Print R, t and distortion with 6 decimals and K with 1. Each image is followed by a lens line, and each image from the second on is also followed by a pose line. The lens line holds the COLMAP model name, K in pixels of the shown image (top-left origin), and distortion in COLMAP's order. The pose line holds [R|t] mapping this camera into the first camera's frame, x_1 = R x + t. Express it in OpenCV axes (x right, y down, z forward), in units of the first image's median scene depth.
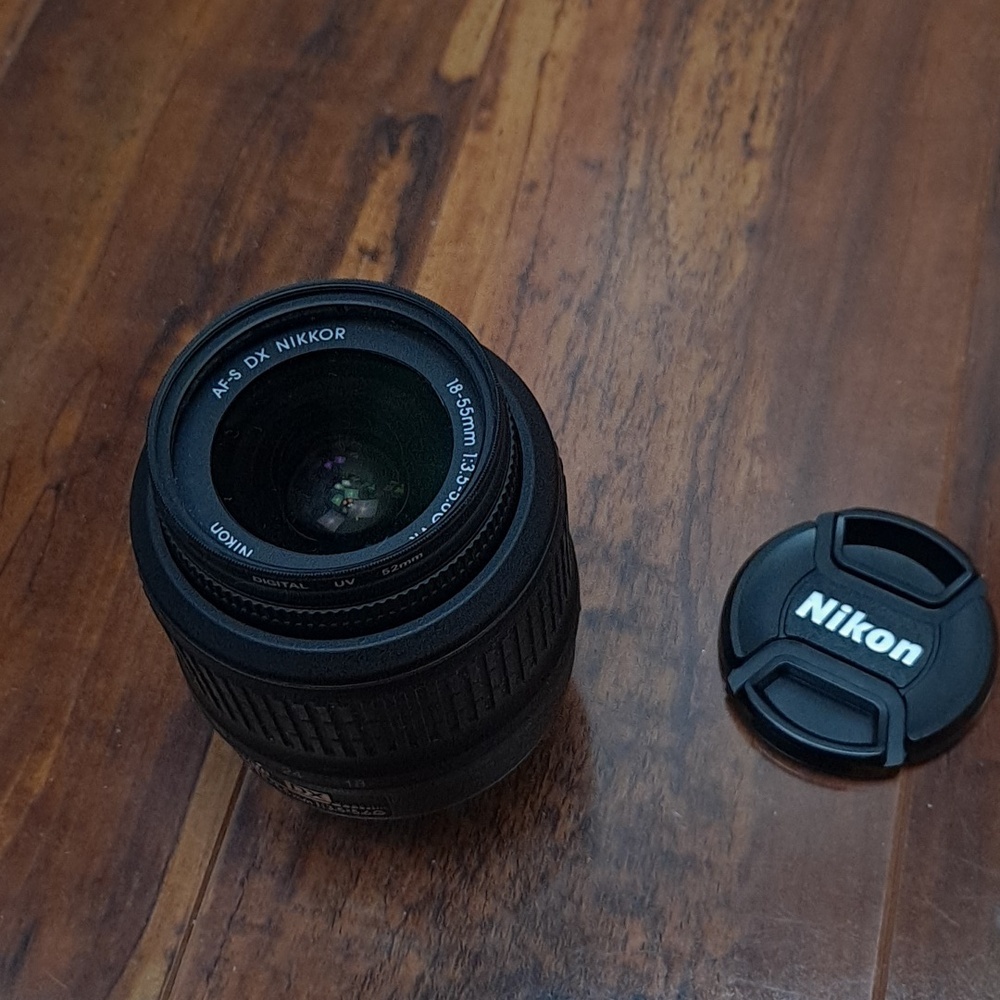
lens RADIAL K [[1685.9, 0, 461.7], [0, 1685.9, 499.6], [0, 0, 1]] dist [0.041979, -0.289455]
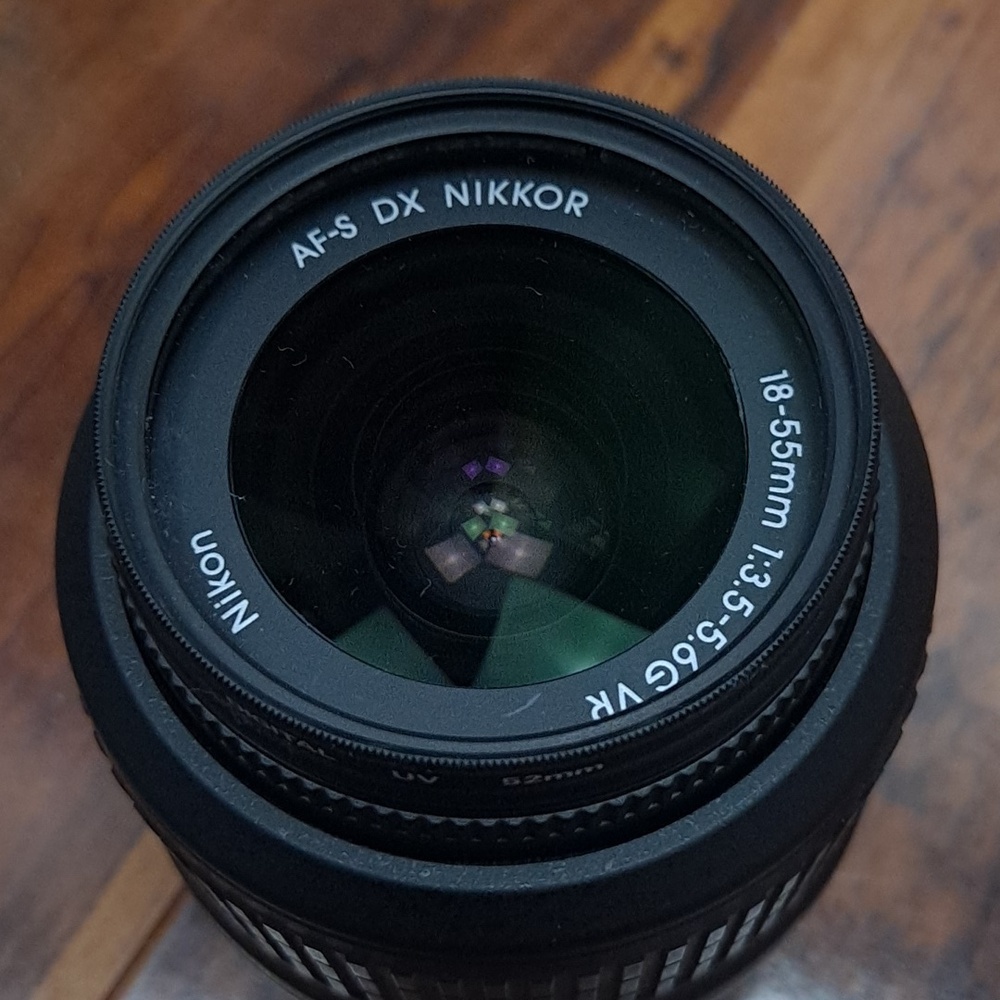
lens RADIAL K [[1685.9, 0, 461.7], [0, 1685.9, 499.6], [0, 0, 1]] dist [0.041979, -0.289455]
pose [[0.951622, 0.294510, -0.087637, -0.036176], [-0.281672, 0.950078, 0.134210, -0.073815], [0.122788, -0.103032, 0.987070, 0.511618]]
